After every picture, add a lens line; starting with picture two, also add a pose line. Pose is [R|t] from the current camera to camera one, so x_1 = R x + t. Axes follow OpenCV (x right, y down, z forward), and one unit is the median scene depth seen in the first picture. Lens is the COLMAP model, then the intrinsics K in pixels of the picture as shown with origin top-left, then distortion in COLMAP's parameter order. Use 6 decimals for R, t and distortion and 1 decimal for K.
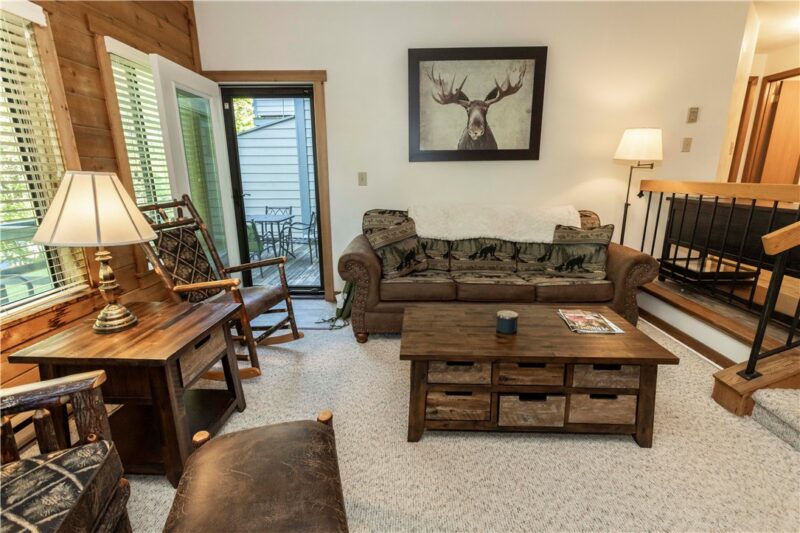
lens RADIAL K [[365.9, 0, 404.0], [0, 365.9, 262.7], [0, 0, 1]] dist [0.001655, 0.000485]
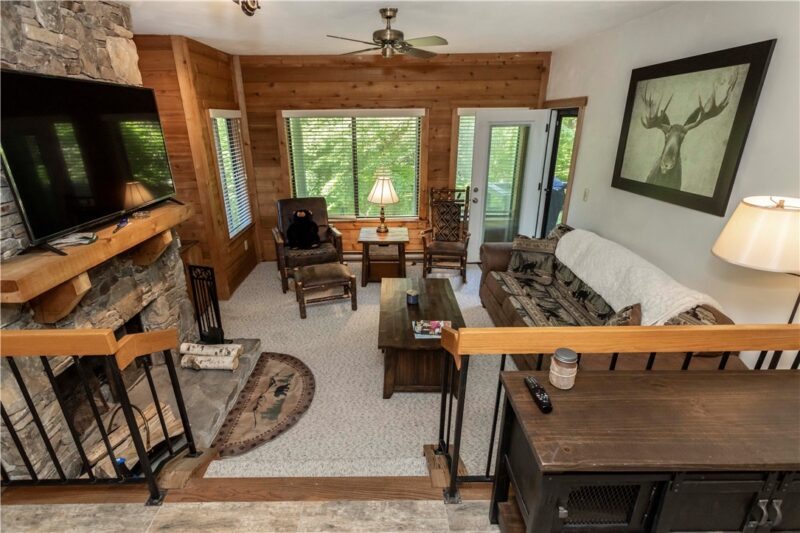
lens RADIAL K [[382.2, 0, 400.0], [0, 382.2, 266.5], [0, 0, 1]] dist [0.001587, 0.001139]
pose [[0.058867, 0.358739, -0.931580, 1.043350], [-0.241127, 0.910675, 0.335452, -0.301877], [0.968706, 0.204882, 0.140110, 0.378343]]
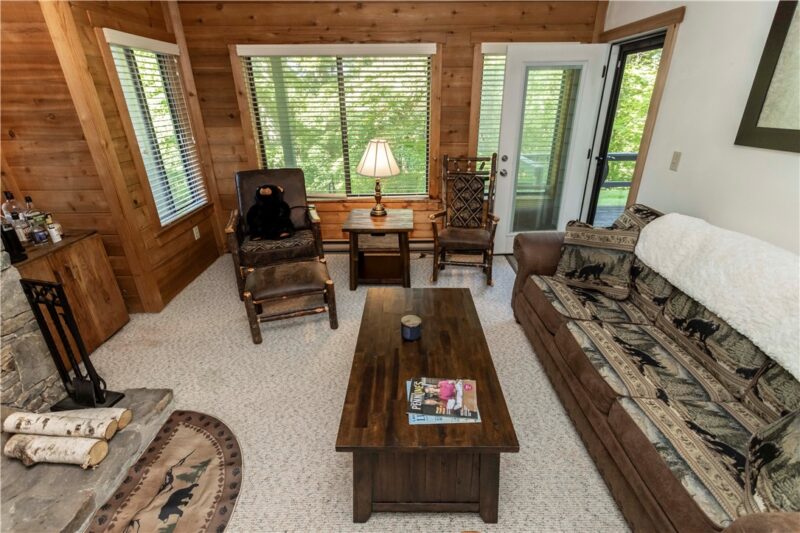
lens RADIAL K [[372.5, 0, 415.8], [0, 372.5, 263.9], [0, 0, 1]] dist [0.004109, 0.000569]
pose [[0.056576, 0.407376, -0.911506, 0.648644], [-0.238679, 0.892015, 0.383851, -0.222312], [0.969449, 0.195840, 0.147699, 0.465425]]
